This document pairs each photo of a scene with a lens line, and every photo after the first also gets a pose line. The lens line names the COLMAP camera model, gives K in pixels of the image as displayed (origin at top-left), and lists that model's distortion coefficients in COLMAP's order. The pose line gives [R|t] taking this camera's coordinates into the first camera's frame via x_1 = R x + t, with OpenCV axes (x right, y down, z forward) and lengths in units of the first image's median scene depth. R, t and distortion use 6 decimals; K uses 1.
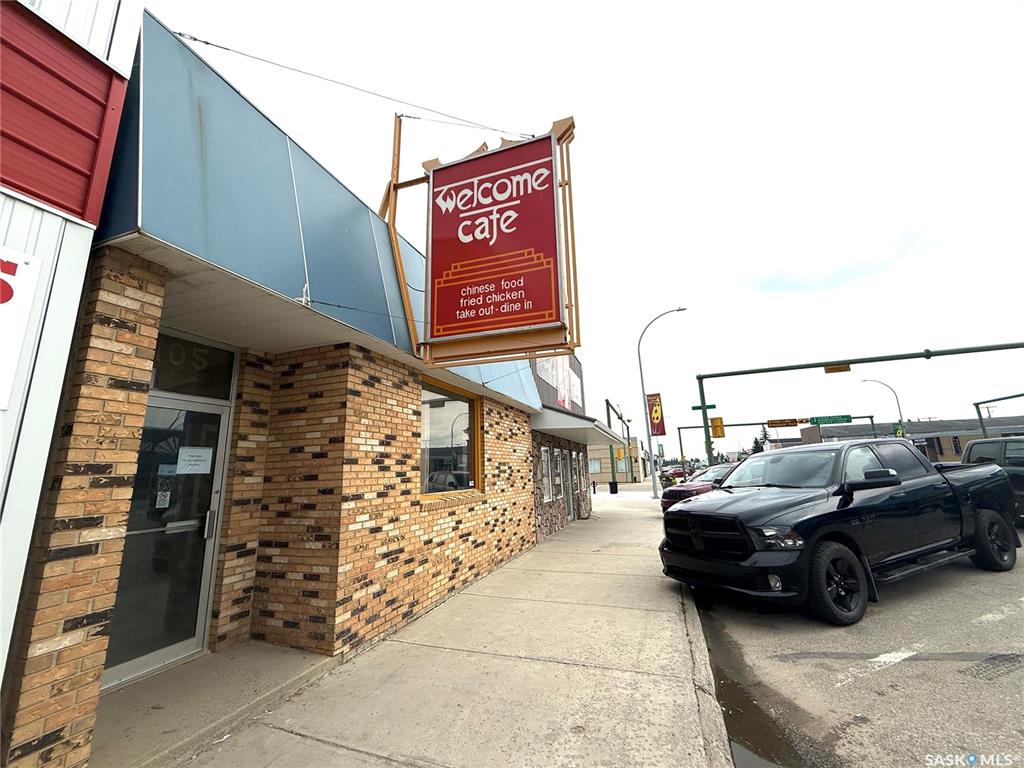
lens RADIAL K [[409.0, 0, 512.2], [0, 409.0, 381.6], [0, 0, 1]] dist [-0.000518, -0.000164]
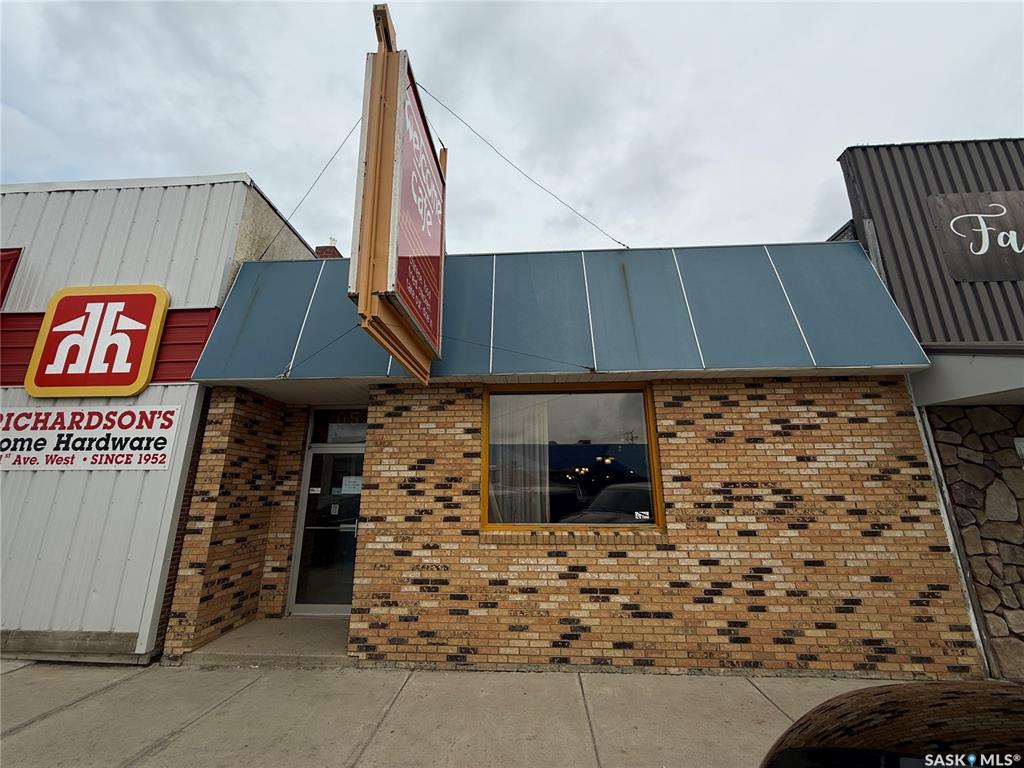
lens RADIAL K [[409.0, 0, 512.1], [0, 409.0, 381.5], [0, 0, 1]] dist [-0.000518, -0.000164]
pose [[0.287647, -0.221296, -0.931819, 0.772226], [0.200632, 0.965275, -0.167307, 0.164021], [0.936486, -0.138827, 0.322058, 0.941331]]
